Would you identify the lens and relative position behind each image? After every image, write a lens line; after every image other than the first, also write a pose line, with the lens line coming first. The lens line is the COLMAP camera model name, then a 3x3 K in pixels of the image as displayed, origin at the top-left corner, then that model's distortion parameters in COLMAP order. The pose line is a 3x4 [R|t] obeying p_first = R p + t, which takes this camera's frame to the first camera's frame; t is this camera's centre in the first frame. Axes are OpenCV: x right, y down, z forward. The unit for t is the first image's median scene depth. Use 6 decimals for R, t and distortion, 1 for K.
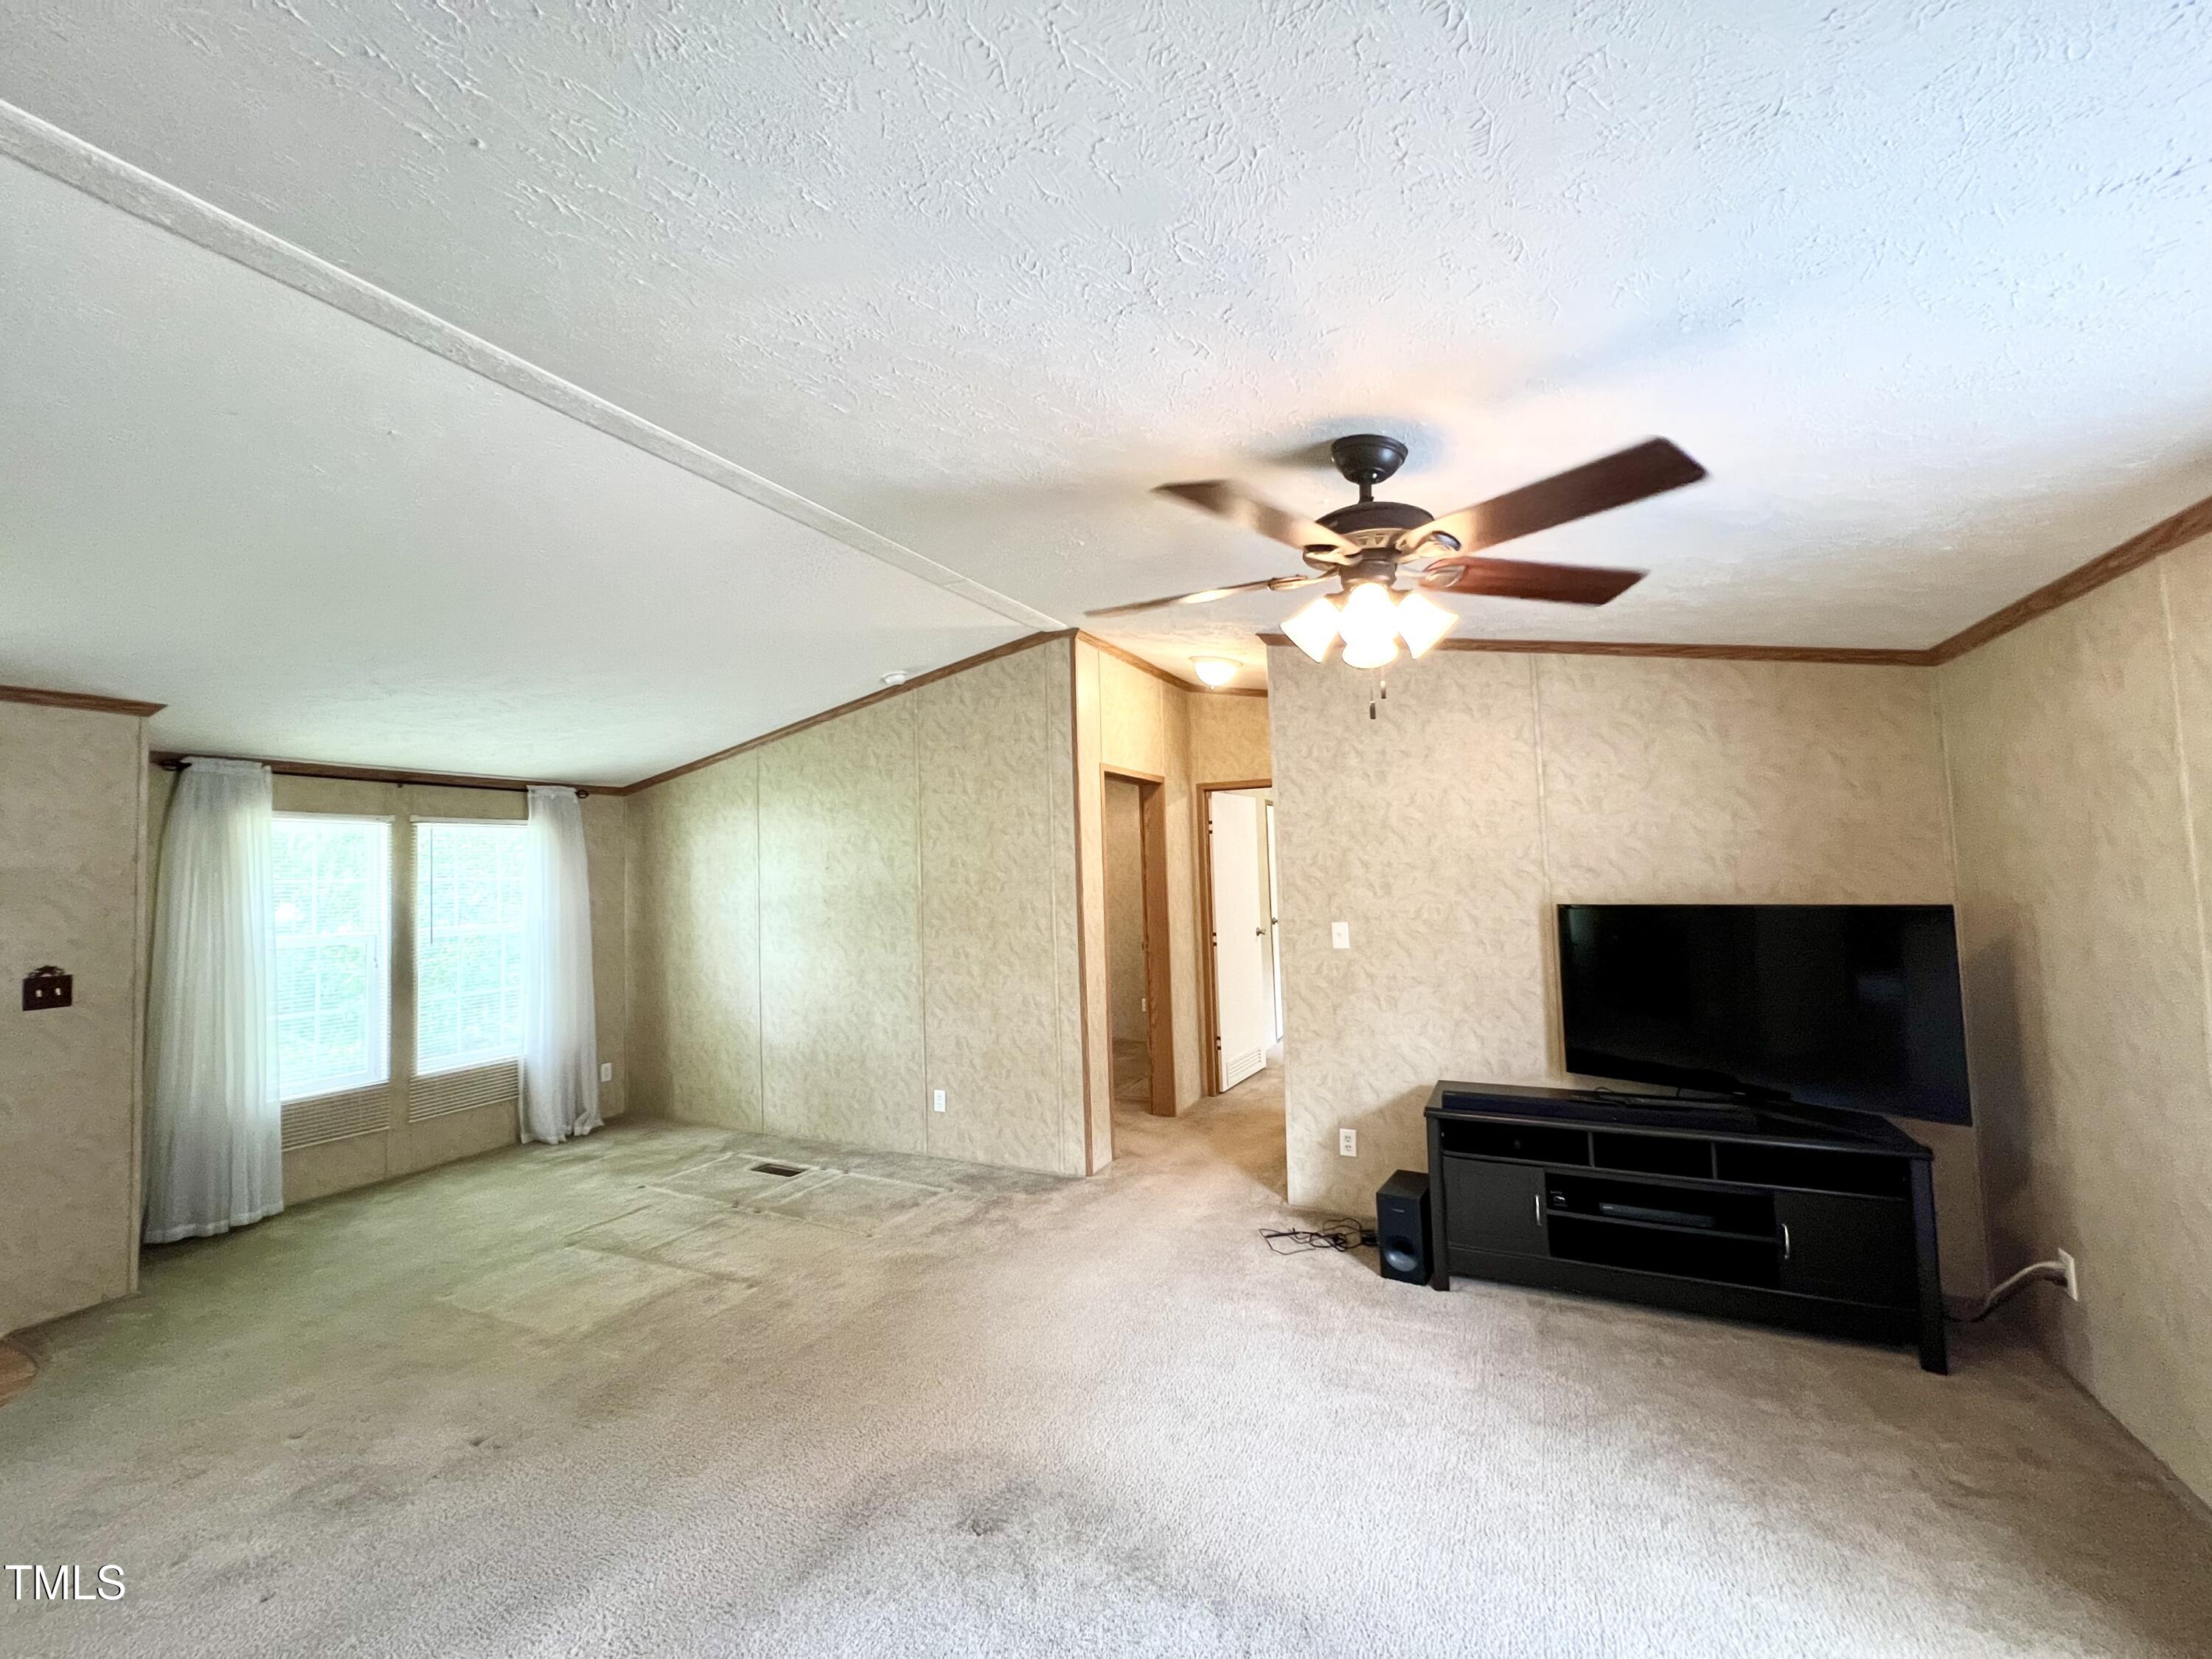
lens RADIAL K [[886.8, 0, 1100.8], [0, 886.8, 826.7], [0, 0, 1]] dist [-0.001618, 0.000884]
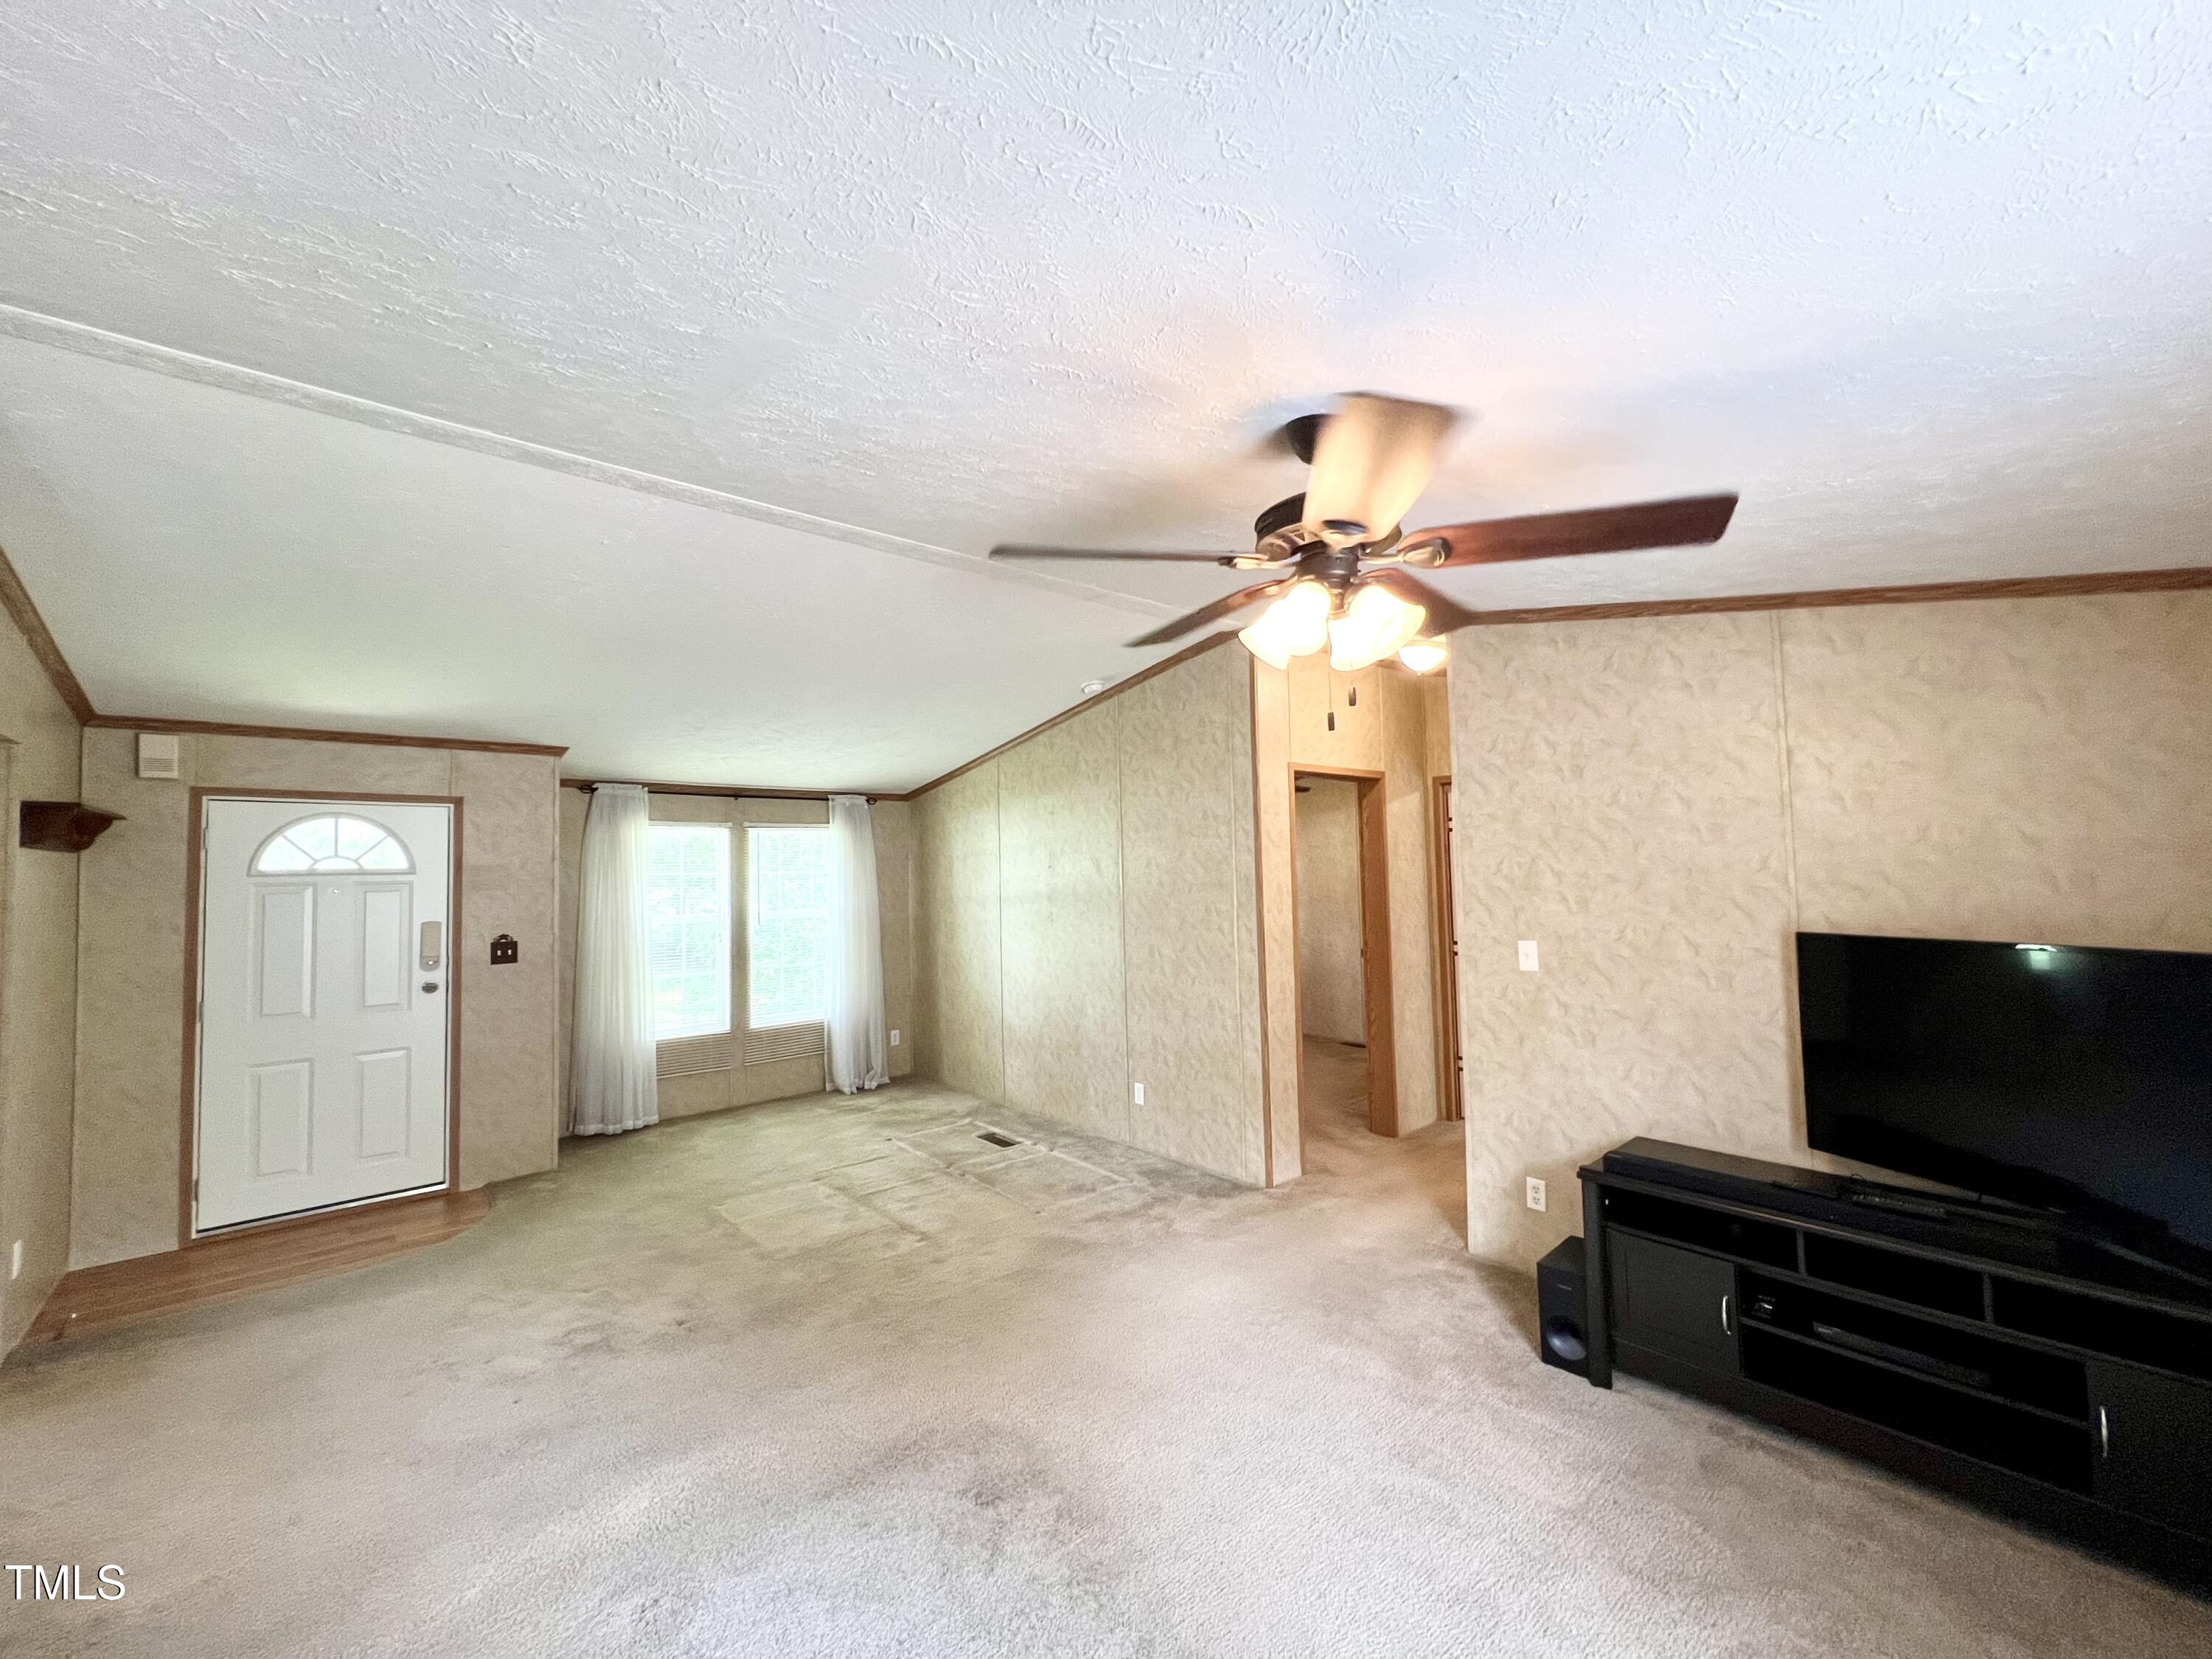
lens RADIAL K [[886.8, 0, 1100.8], [0, 886.8, 826.7], [0, 0, 1]] dist [-0.001618, 0.000884]
pose [[0.922636, -0.006543, -0.385618, 0.210237], [0.012174, 0.999852, 0.012165, -0.018320], [0.385481, -0.015918, 0.922579, 0.038359]]
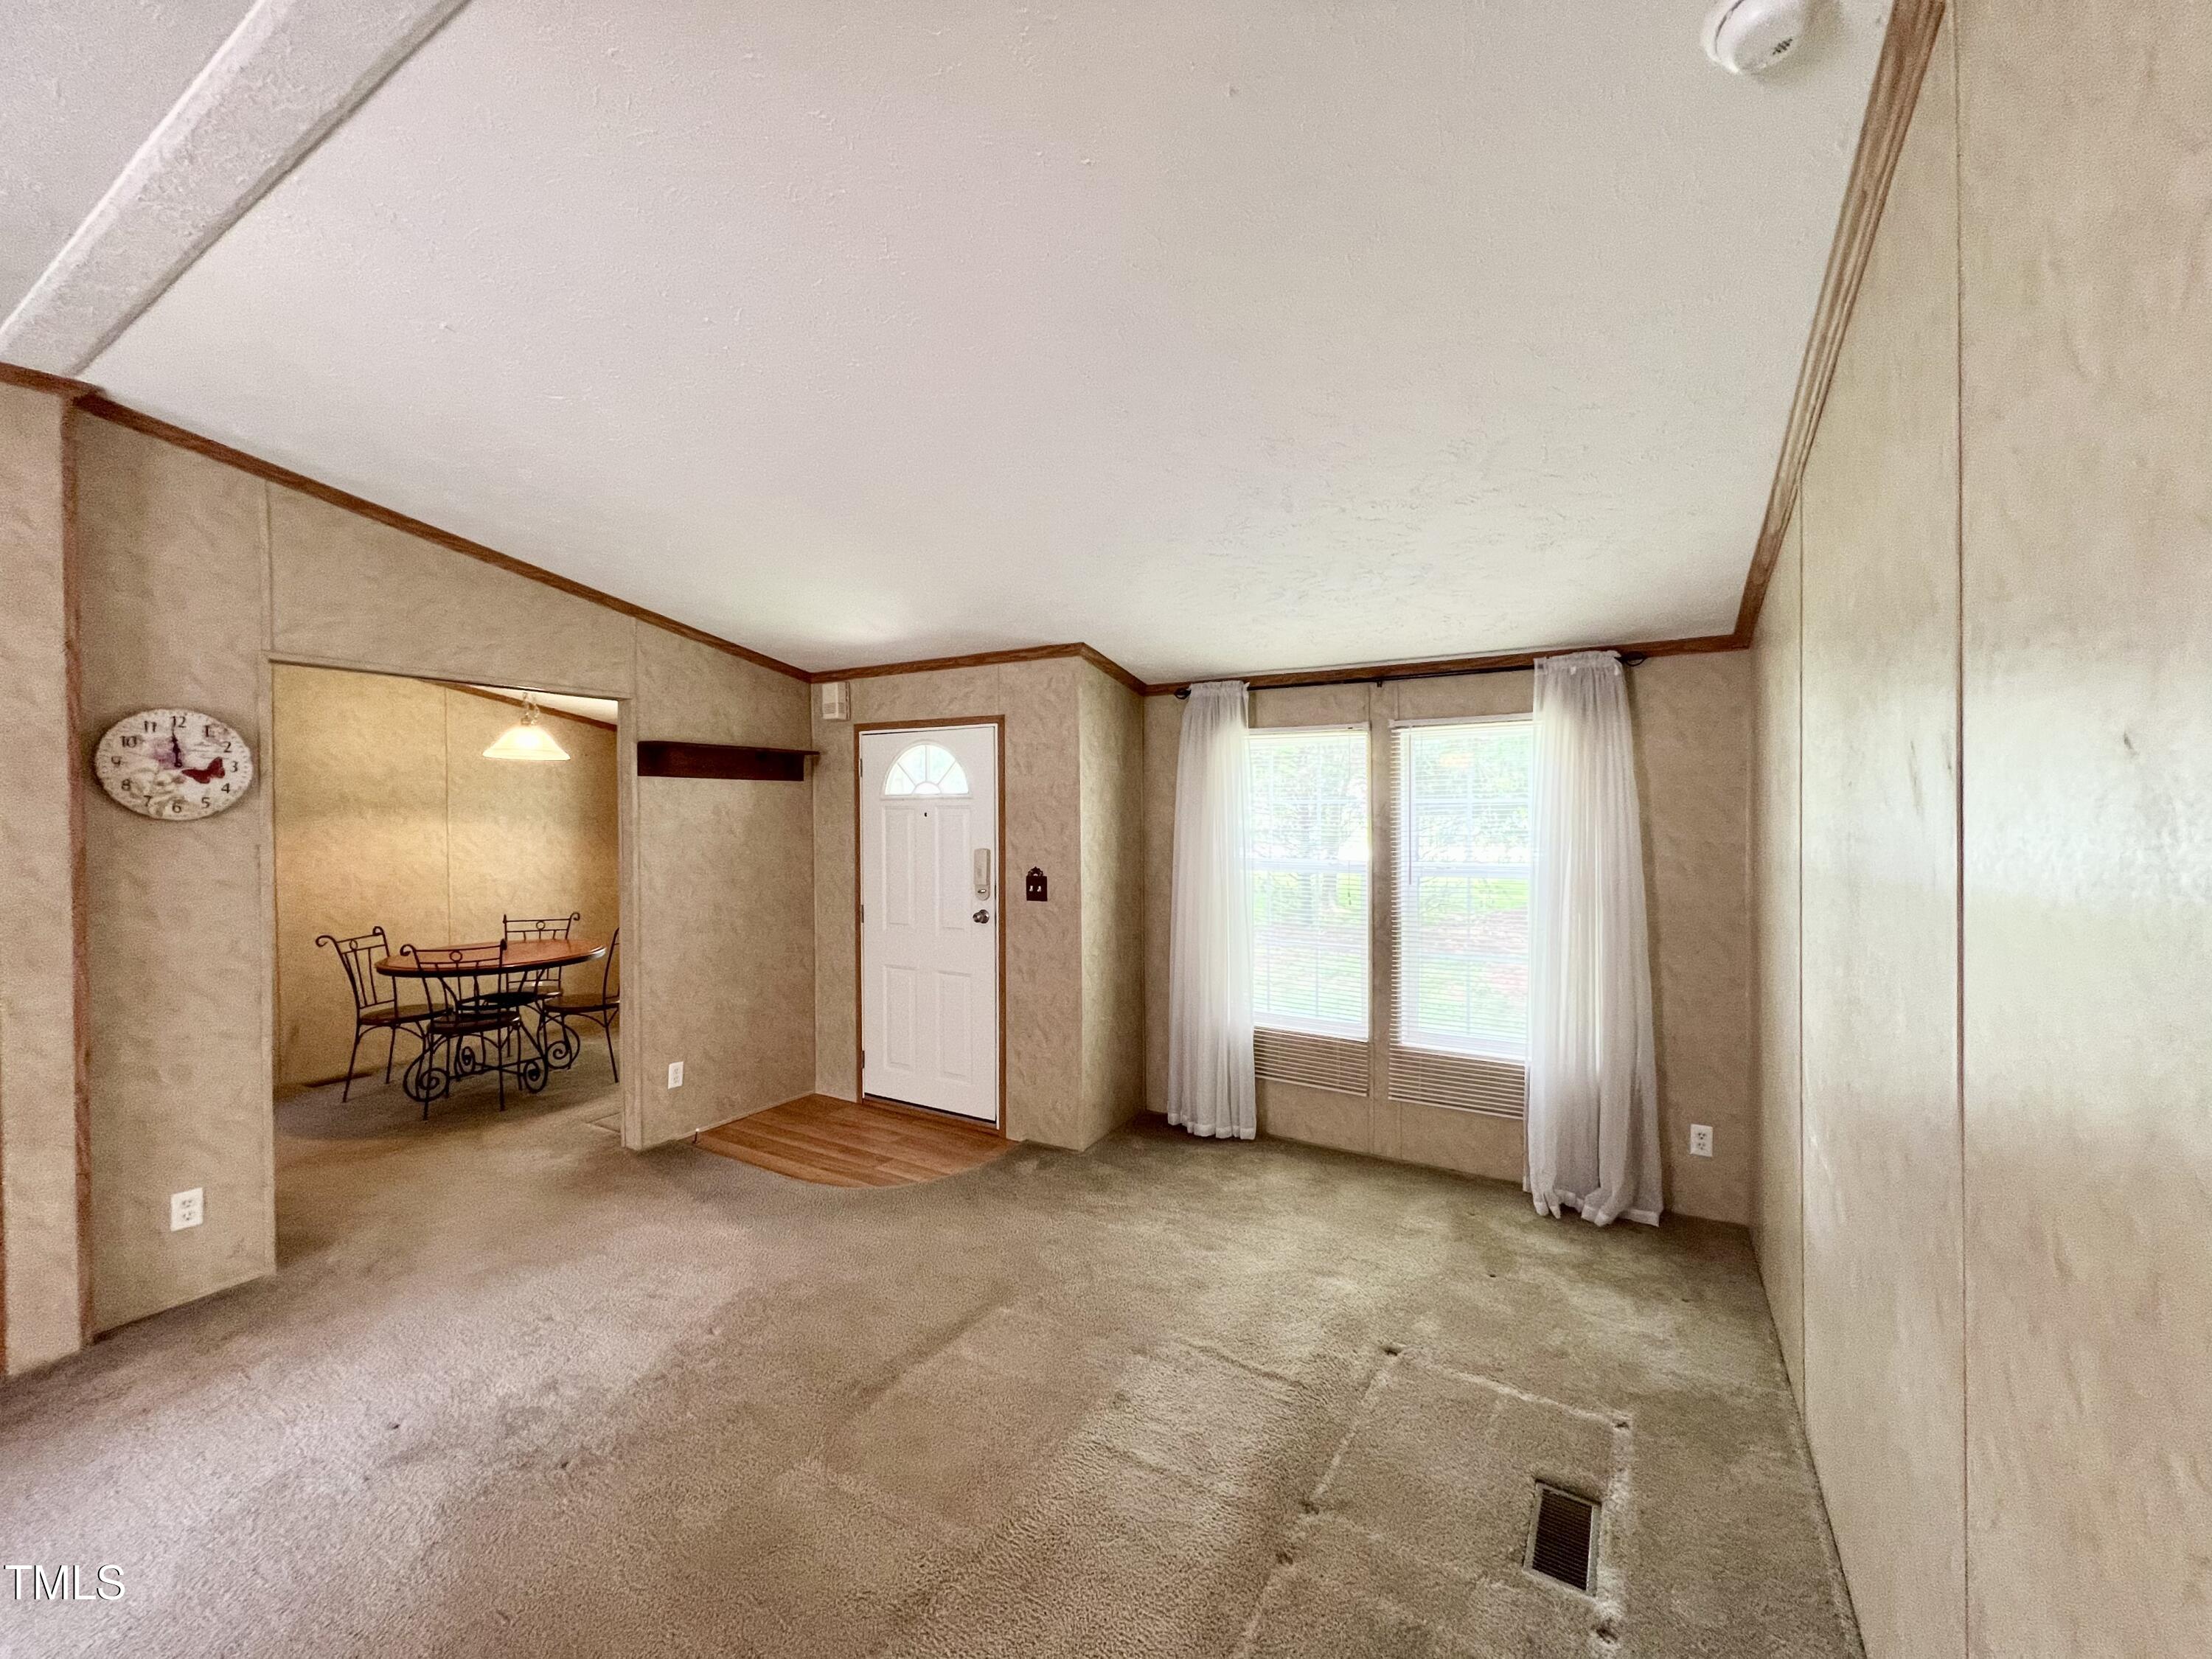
lens RADIAL K [[886.8, 0, 1100.8], [0, 886.8, 826.7], [0, 0, 1]] dist [-0.001618, 0.000884]
pose [[-0.077974, 0.042859, -0.996034, 0.049924], [0.056666, 0.997651, 0.038492, 0.044350], [0.995344, -0.053440, -0.080220, 0.955452]]
